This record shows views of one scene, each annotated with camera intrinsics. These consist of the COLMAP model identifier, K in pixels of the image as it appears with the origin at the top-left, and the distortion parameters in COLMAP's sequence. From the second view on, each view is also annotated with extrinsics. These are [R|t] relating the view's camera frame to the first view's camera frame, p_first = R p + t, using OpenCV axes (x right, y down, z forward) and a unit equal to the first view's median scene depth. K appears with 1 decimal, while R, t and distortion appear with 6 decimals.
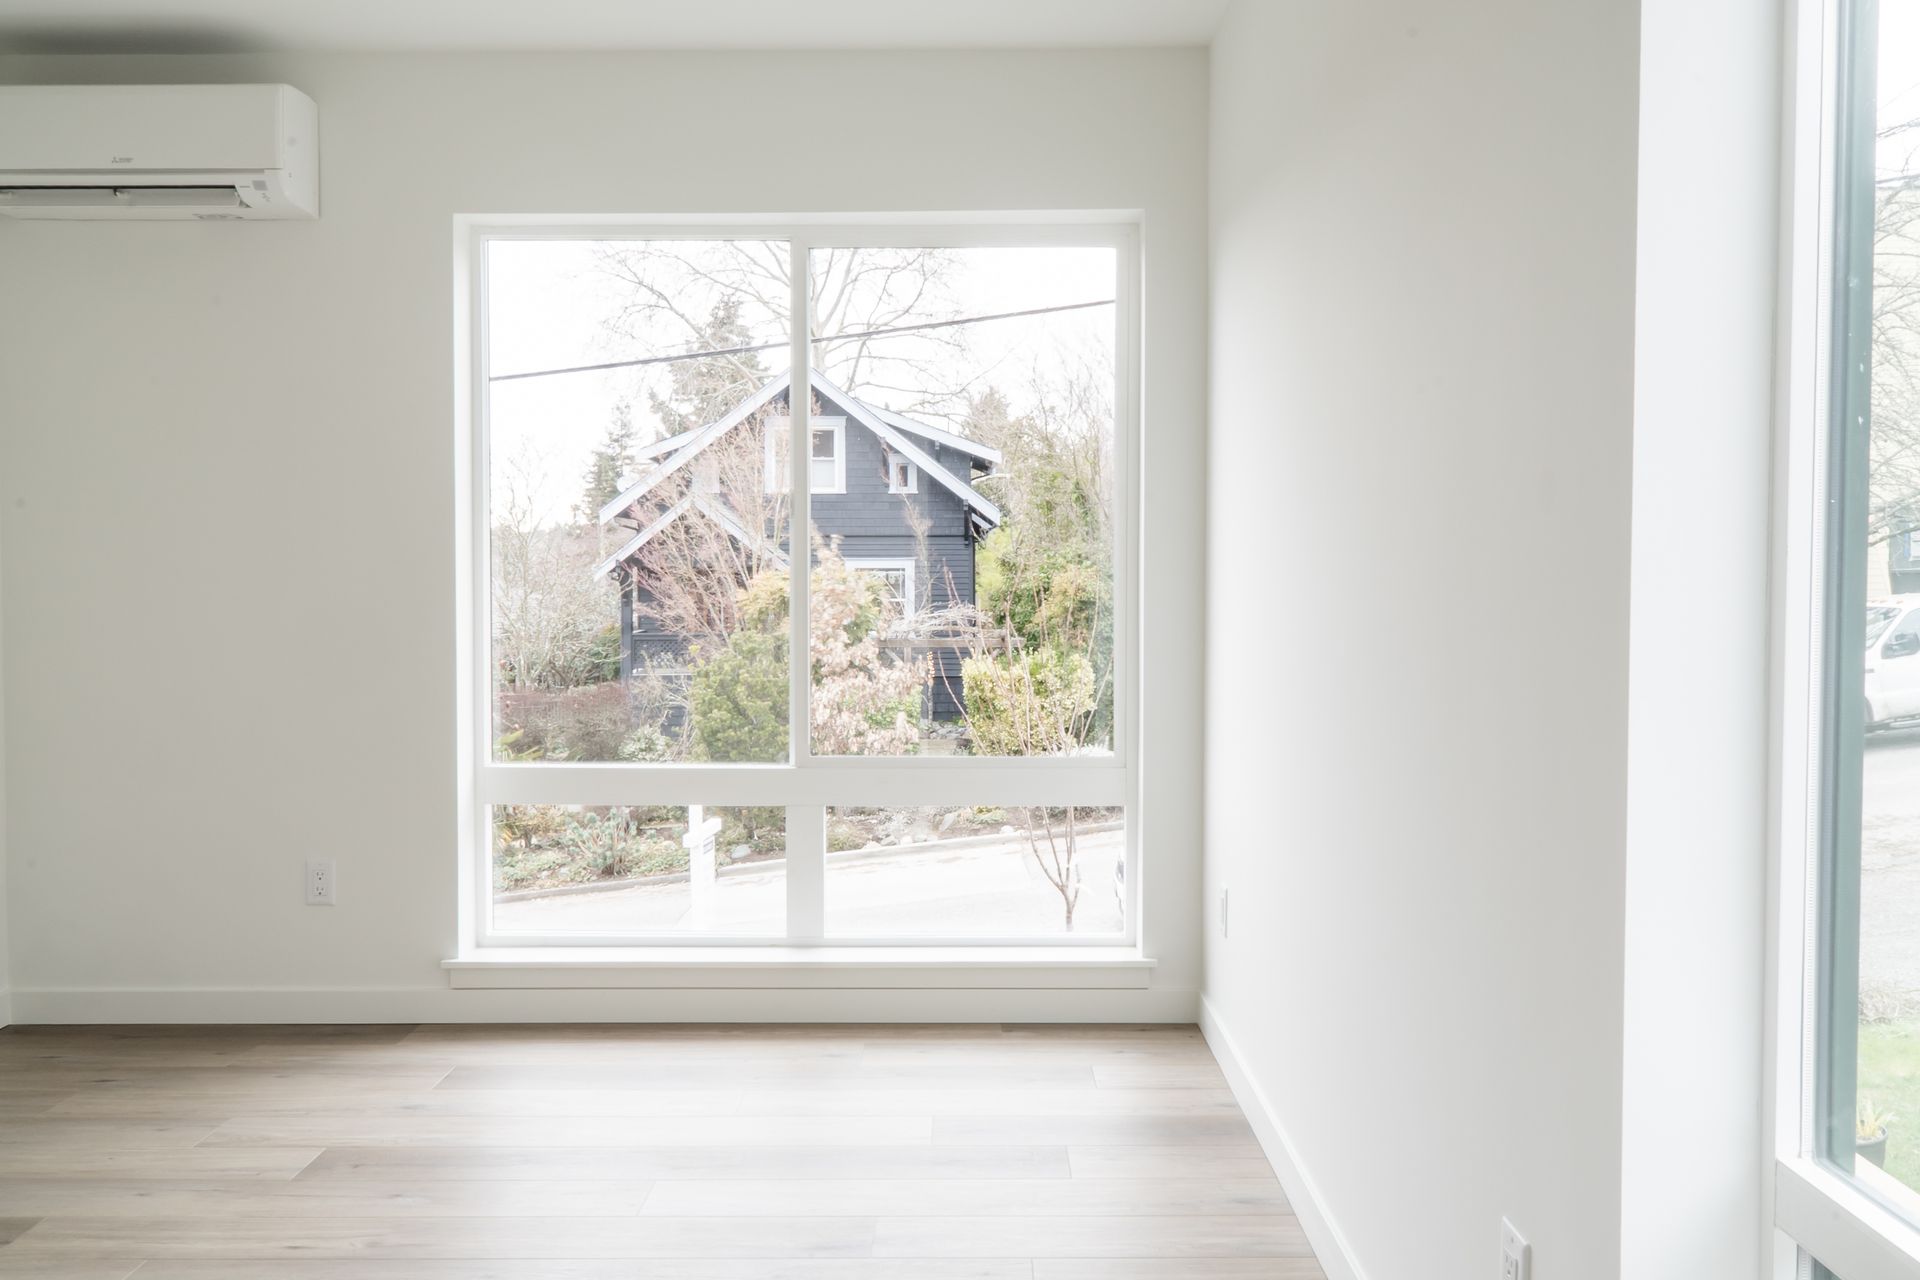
lens RADIAL K [[1560.8, 0, 952.9], [0, 1560.8, 643.4], [0, 0, 1]] dist [-0.001137, 0.026860]
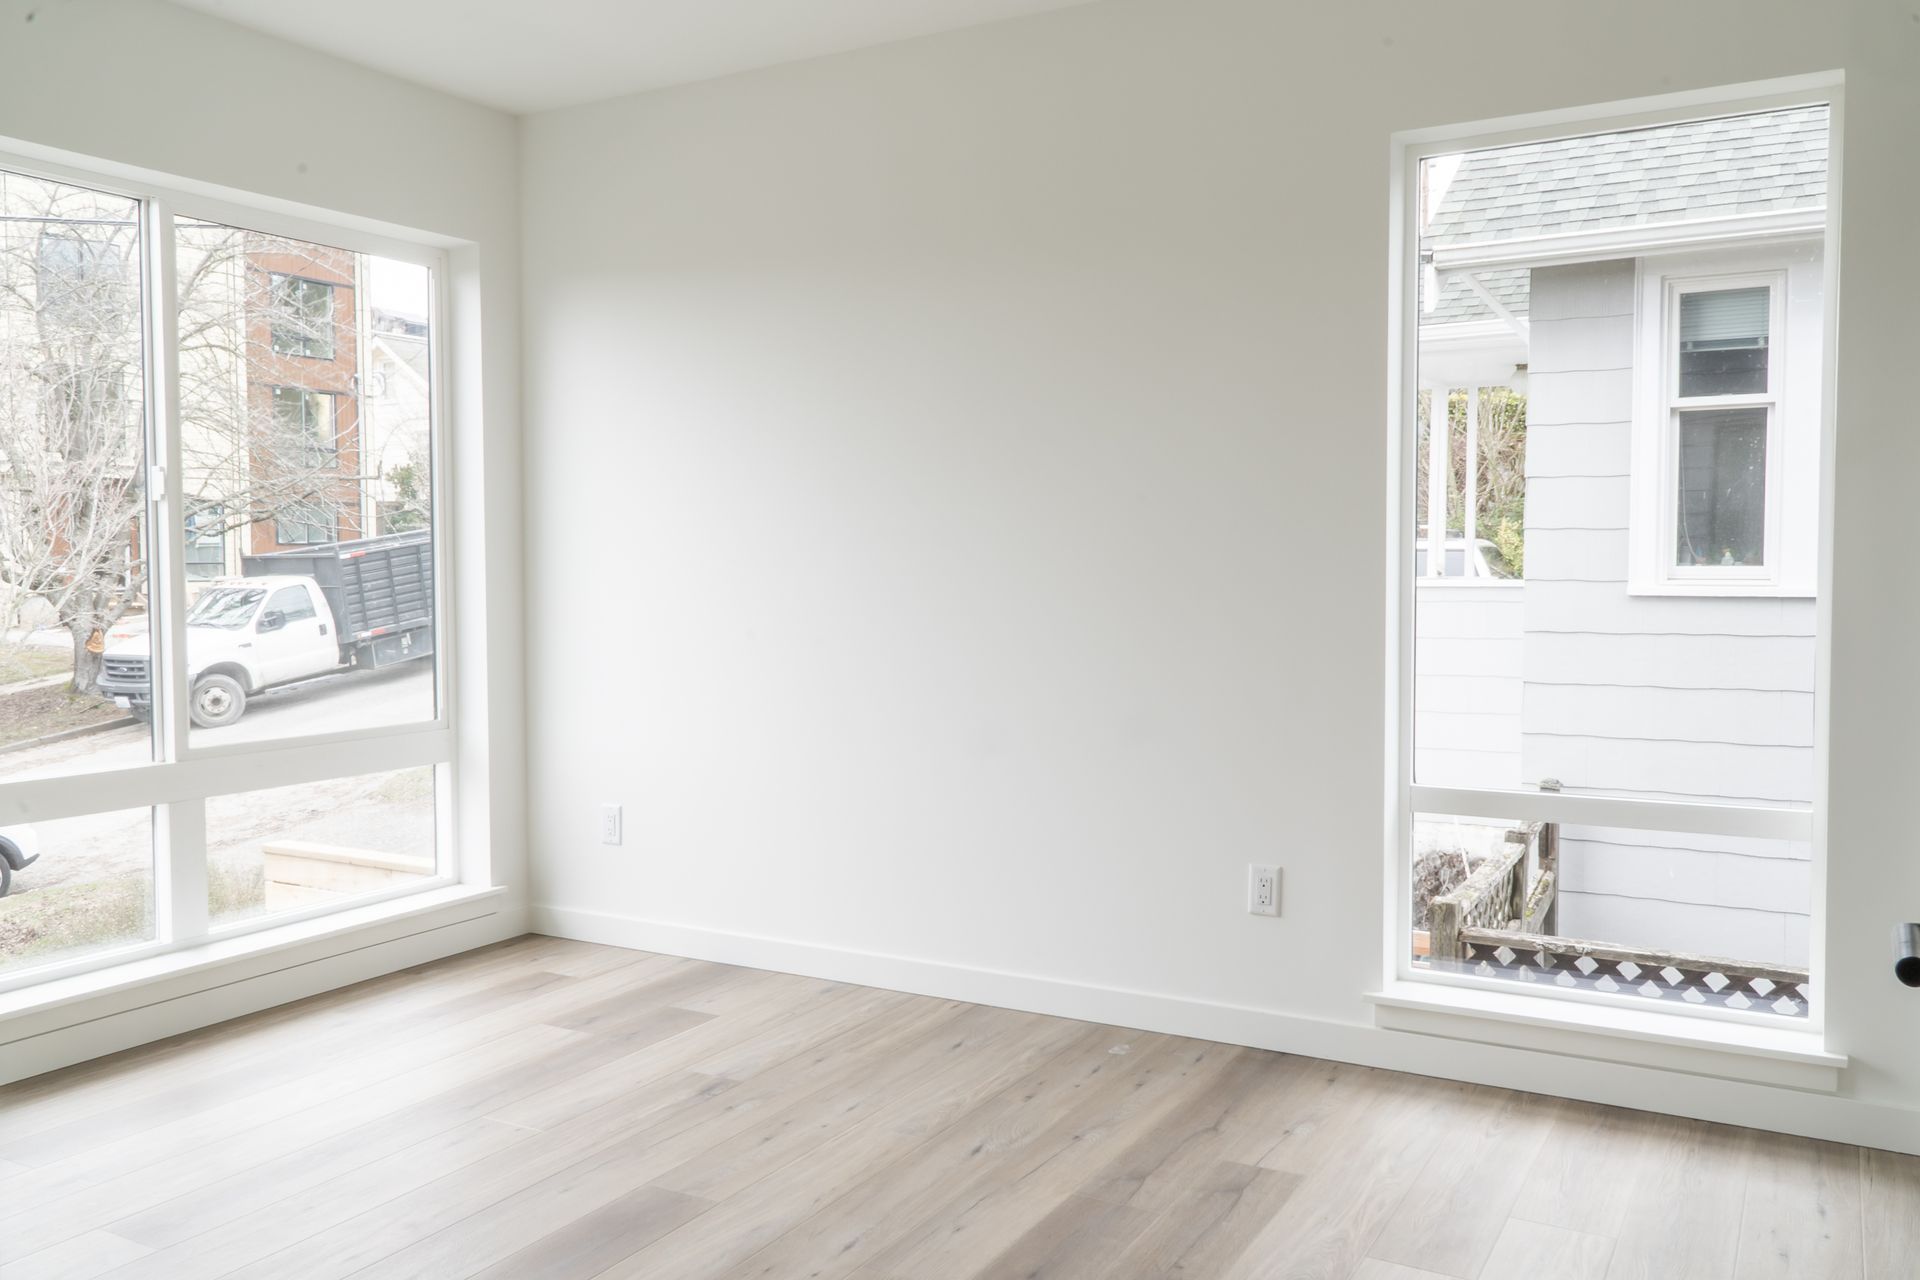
lens RADIAL K [[1560.8, 0, 941.8], [0, 1560.8, 637.4], [0, 0, 1]] dist [-0.001137, 0.026860]
pose [[0.460648, -0.033655, 0.886944, -0.760145], [0.027212, 0.999347, 0.023787, -0.003990], [-0.887165, 0.013178, 0.461263, 0.164236]]
